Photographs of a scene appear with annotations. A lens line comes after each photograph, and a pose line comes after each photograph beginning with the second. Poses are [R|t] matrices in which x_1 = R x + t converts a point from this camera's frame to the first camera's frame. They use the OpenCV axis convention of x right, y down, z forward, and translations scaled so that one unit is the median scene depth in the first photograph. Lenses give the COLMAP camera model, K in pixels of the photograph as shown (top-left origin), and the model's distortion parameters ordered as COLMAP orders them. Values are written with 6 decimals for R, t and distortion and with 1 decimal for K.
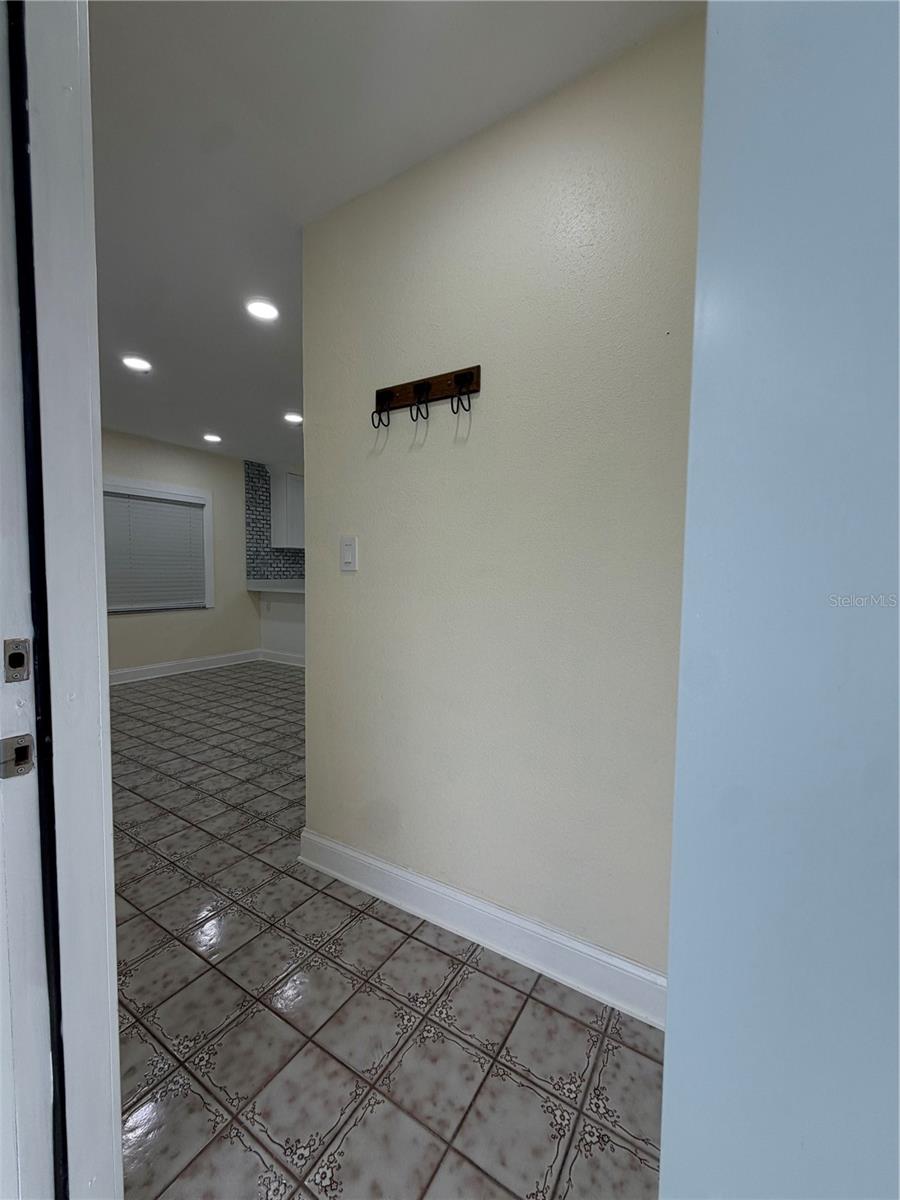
lens RADIAL K [[478.0, 0, 449.9], [0, 478.0, 597.3], [0, 0, 1]] dist [-0.000906, 0.000379]
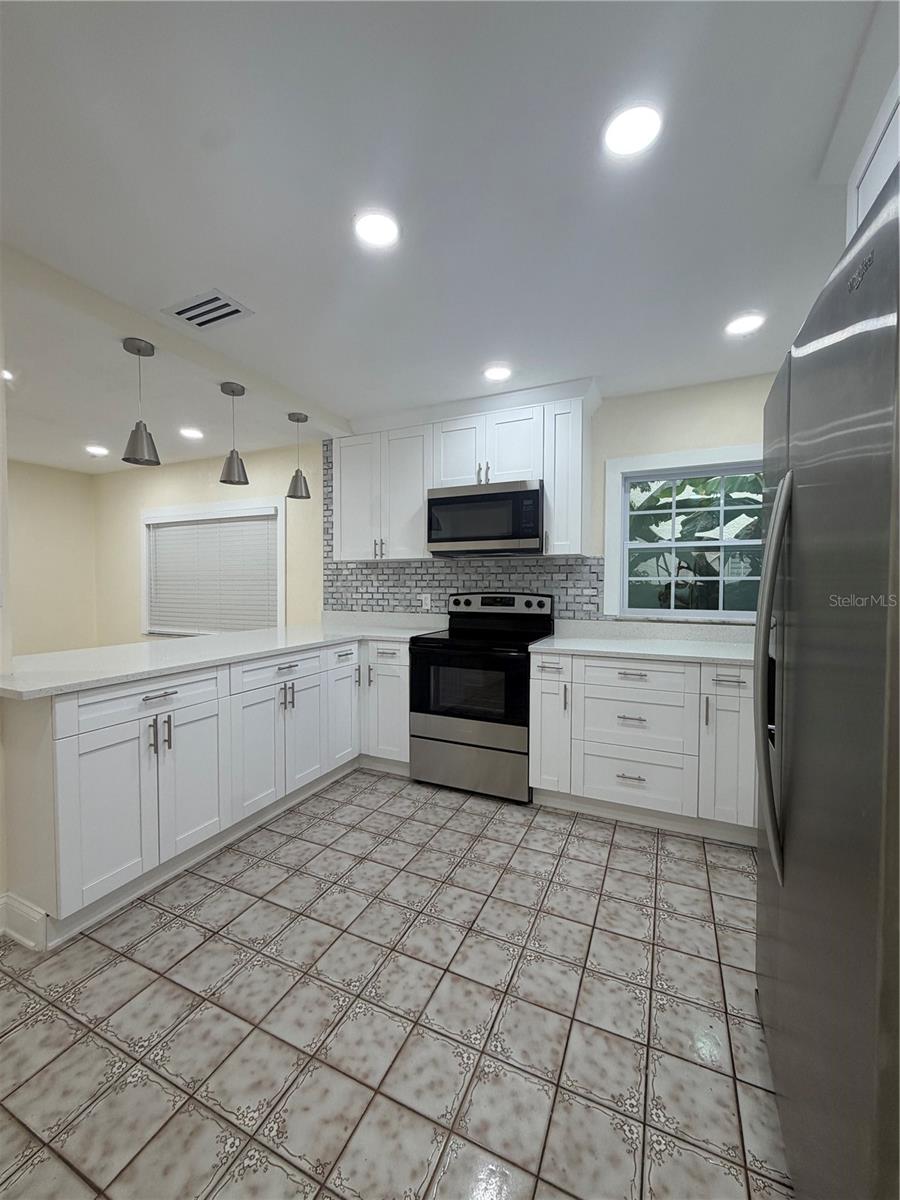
lens RADIAL K [[478.0, 0, 450.5], [0, 478.0, 598.5], [0, 0, 1]] dist [-0.000906, 0.000379]
pose [[0.121820, 0.019654, -0.992358, 0.495161], [-0.056347, 0.998328, 0.012855, -0.126418], [0.990951, 0.054350, 0.122724, 1.874869]]
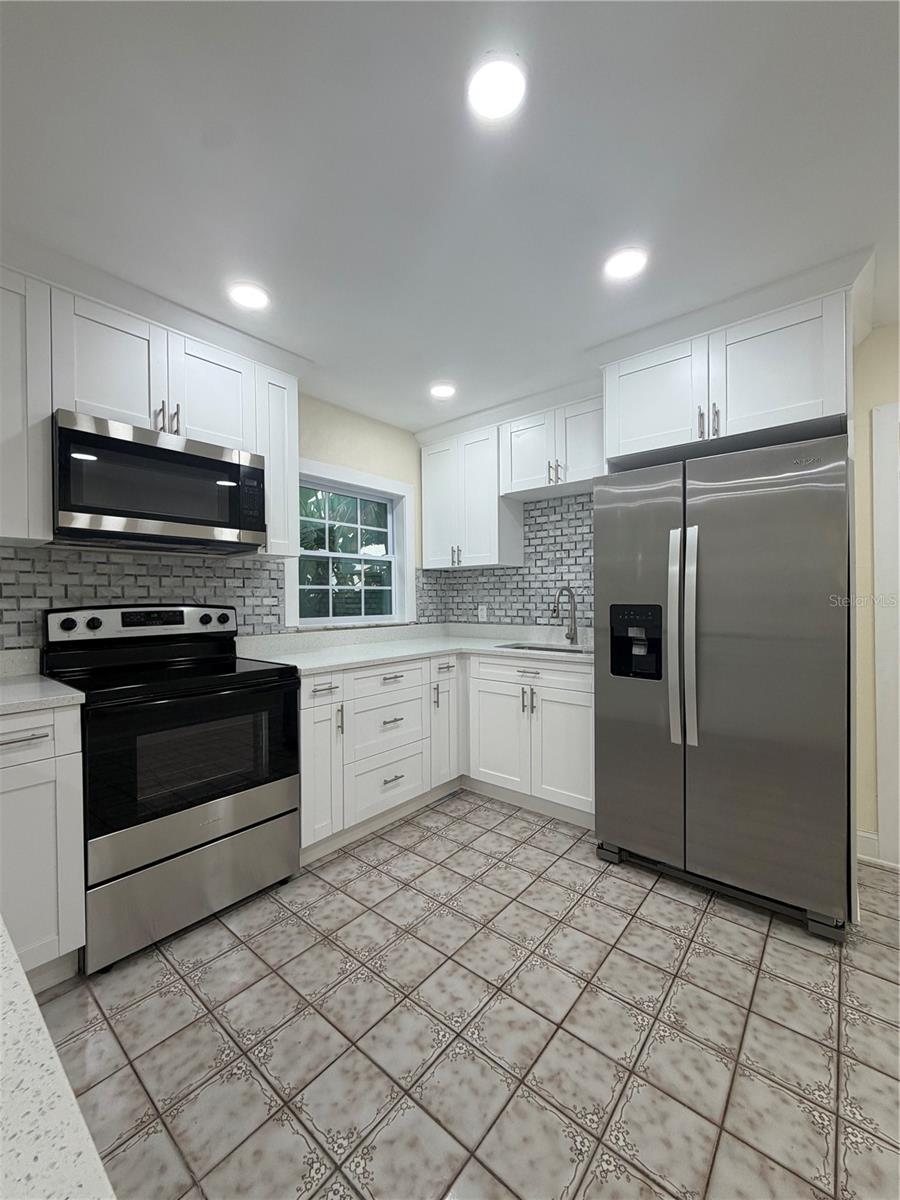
lens RADIAL K [[478.0, 0, 450.9], [0, 478.0, 597.8], [0, 0, 1]] dist [-0.000906, 0.000379]
pose [[0.989698, -0.020369, -0.141716, 0.021167], [0.012119, 0.998194, -0.058836, -0.098489], [0.142659, 0.056513, 0.988157, 1.519580]]
